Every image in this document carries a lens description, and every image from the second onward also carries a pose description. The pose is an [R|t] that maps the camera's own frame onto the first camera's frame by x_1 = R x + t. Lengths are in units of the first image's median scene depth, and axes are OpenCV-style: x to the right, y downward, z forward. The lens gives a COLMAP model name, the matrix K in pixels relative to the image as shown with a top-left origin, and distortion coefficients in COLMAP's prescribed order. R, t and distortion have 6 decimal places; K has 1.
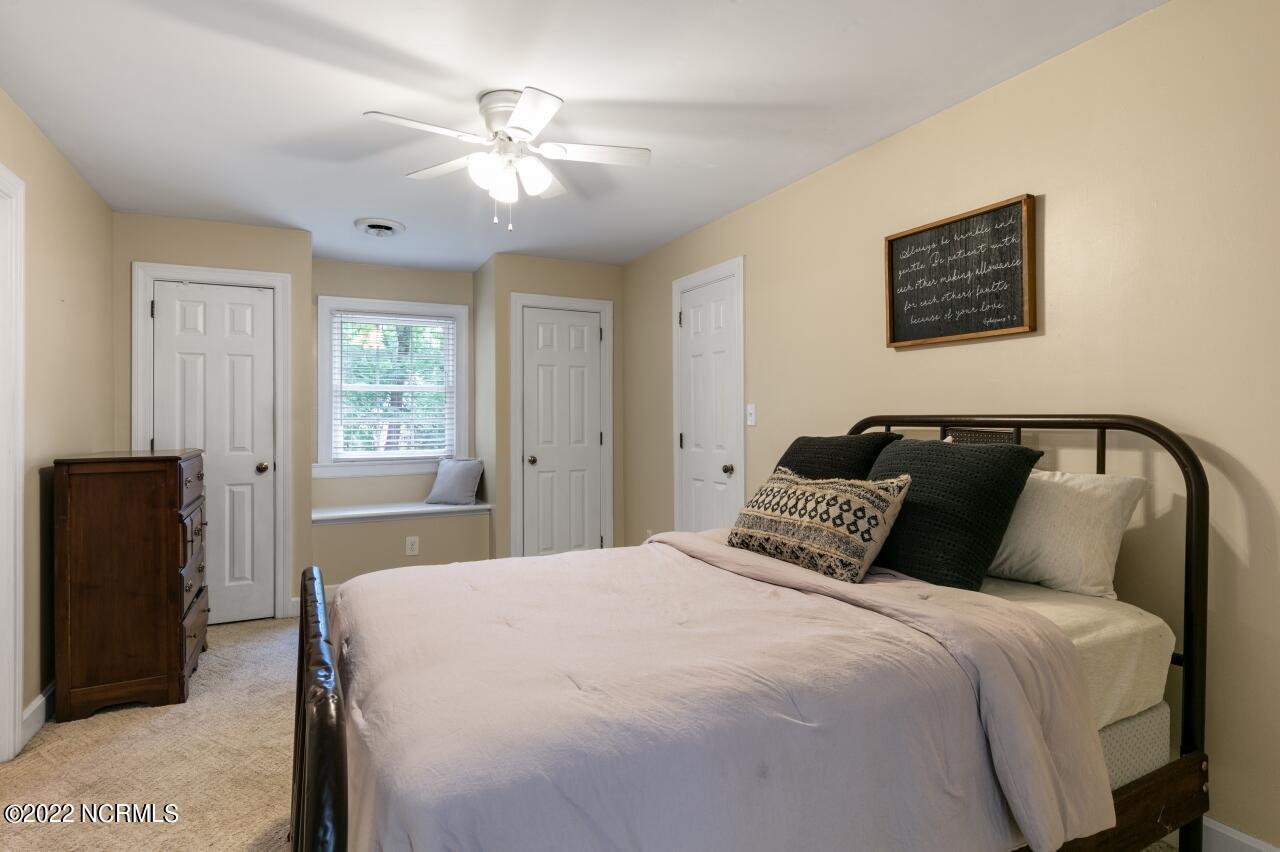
lens RADIAL K [[626.2, 0, 640.0], [0, 626.2, 426.0], [0, 0, 1]] dist [0.000965, -0.000001]
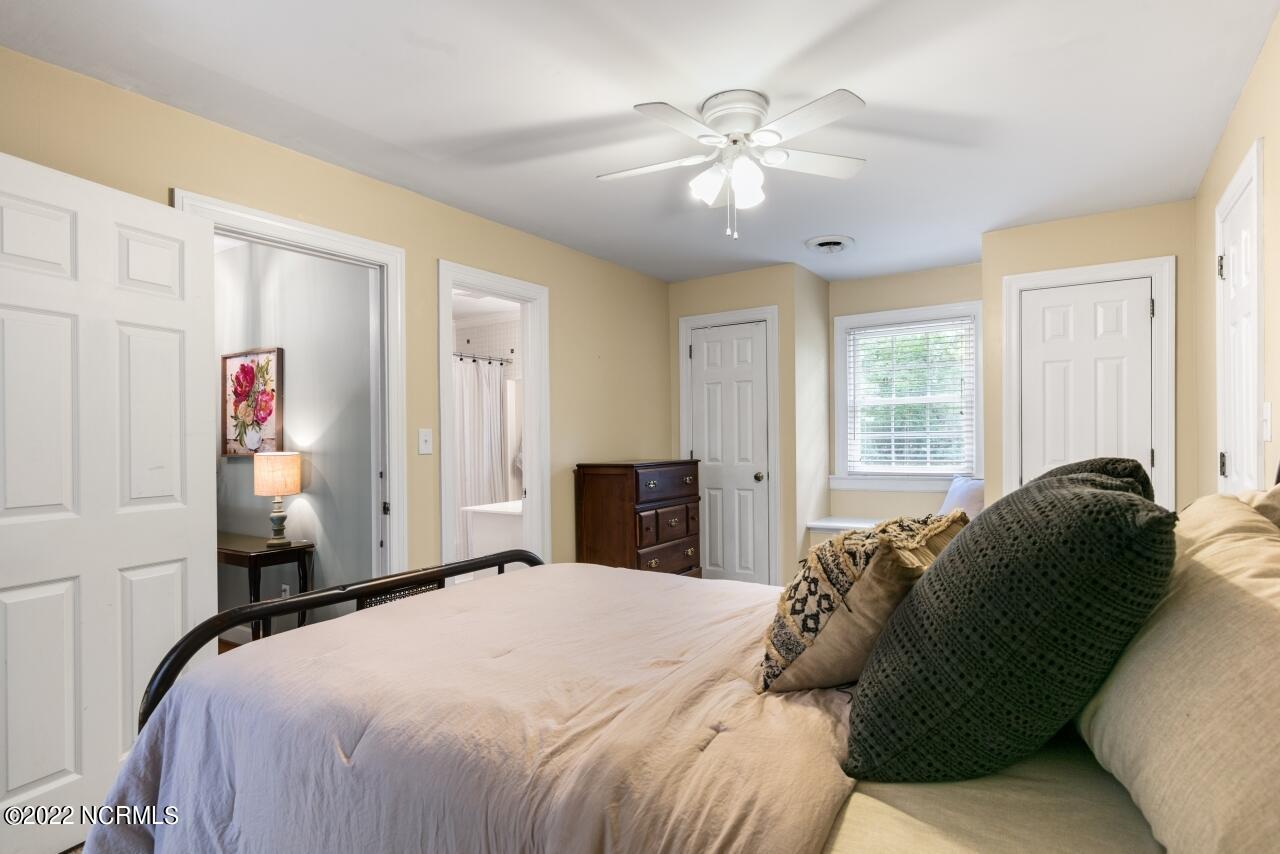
lens RADIAL K [[633.4, 0, 638.3], [0, 633.4, 445.8], [0, 0, 1]] dist [-0.000621, -0.000283]
pose [[0.547647, 0.006398, -0.836685, 0.261576], [0.003042, 0.999949, 0.009637, -0.002400], [0.836704, -0.007823, 0.547599, 0.169501]]
